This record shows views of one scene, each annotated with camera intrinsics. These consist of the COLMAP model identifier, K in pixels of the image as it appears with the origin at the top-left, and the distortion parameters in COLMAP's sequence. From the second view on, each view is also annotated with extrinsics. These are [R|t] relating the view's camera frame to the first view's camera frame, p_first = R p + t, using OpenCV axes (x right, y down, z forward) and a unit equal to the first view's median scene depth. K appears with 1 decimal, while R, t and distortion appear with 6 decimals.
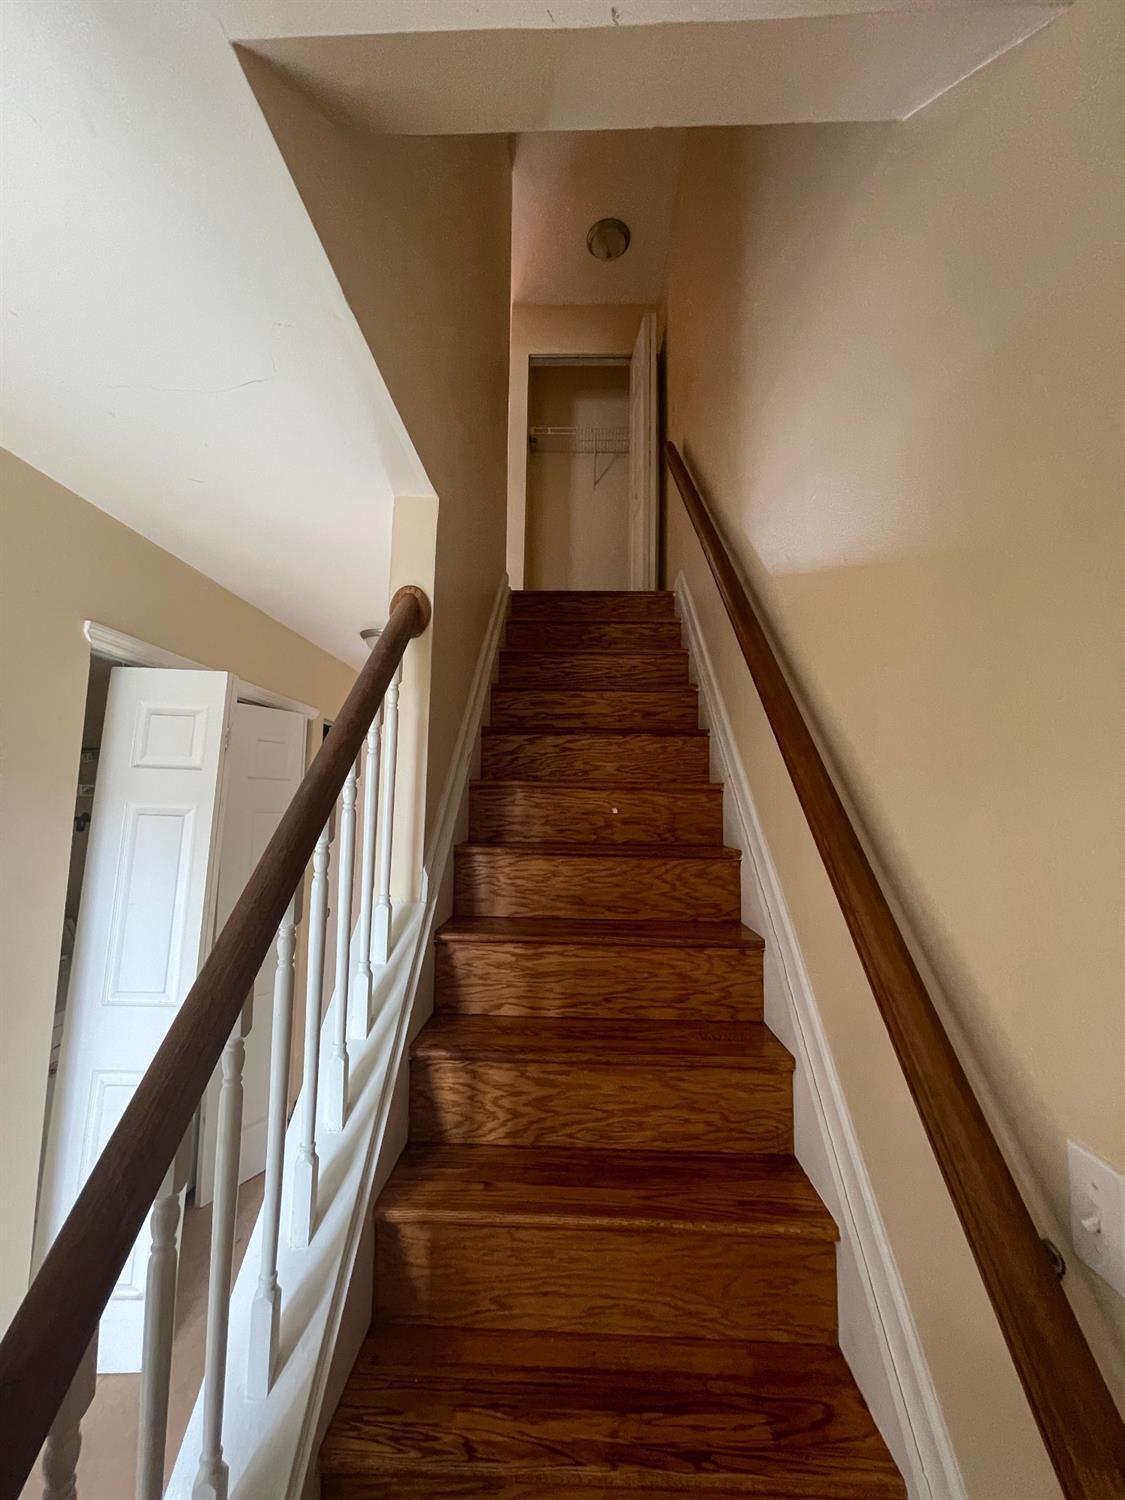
lens RADIAL K [[611.7, 0, 562.5], [0, 611.7, 750.0], [0, 0, 1]] dist [-0.012570, -0.000417]
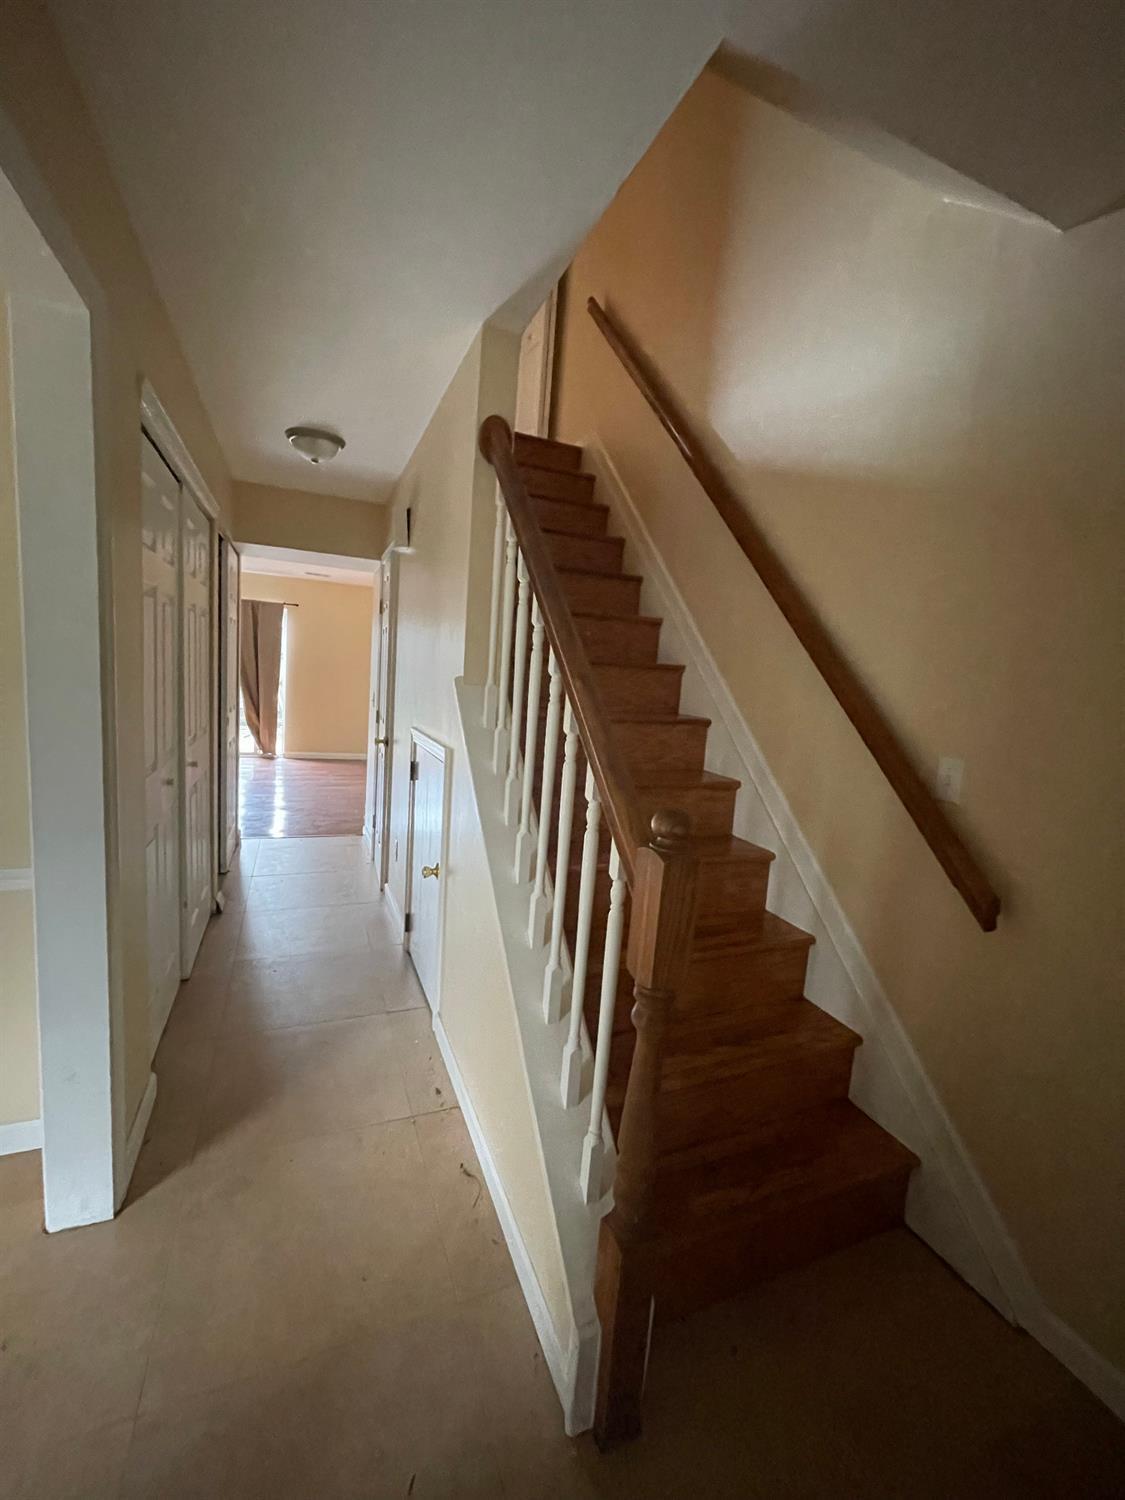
lens RADIAL K [[611.7, 0, 562.5], [0, 611.7, 750.0], [0, 0, 1]] dist [-0.012570, -0.000417]
pose [[0.906319, -0.002409, 0.422588, -0.535563], [-0.099101, 0.970888, 0.218075, 0.064672], [-0.410811, -0.239524, 0.879695, -0.191892]]
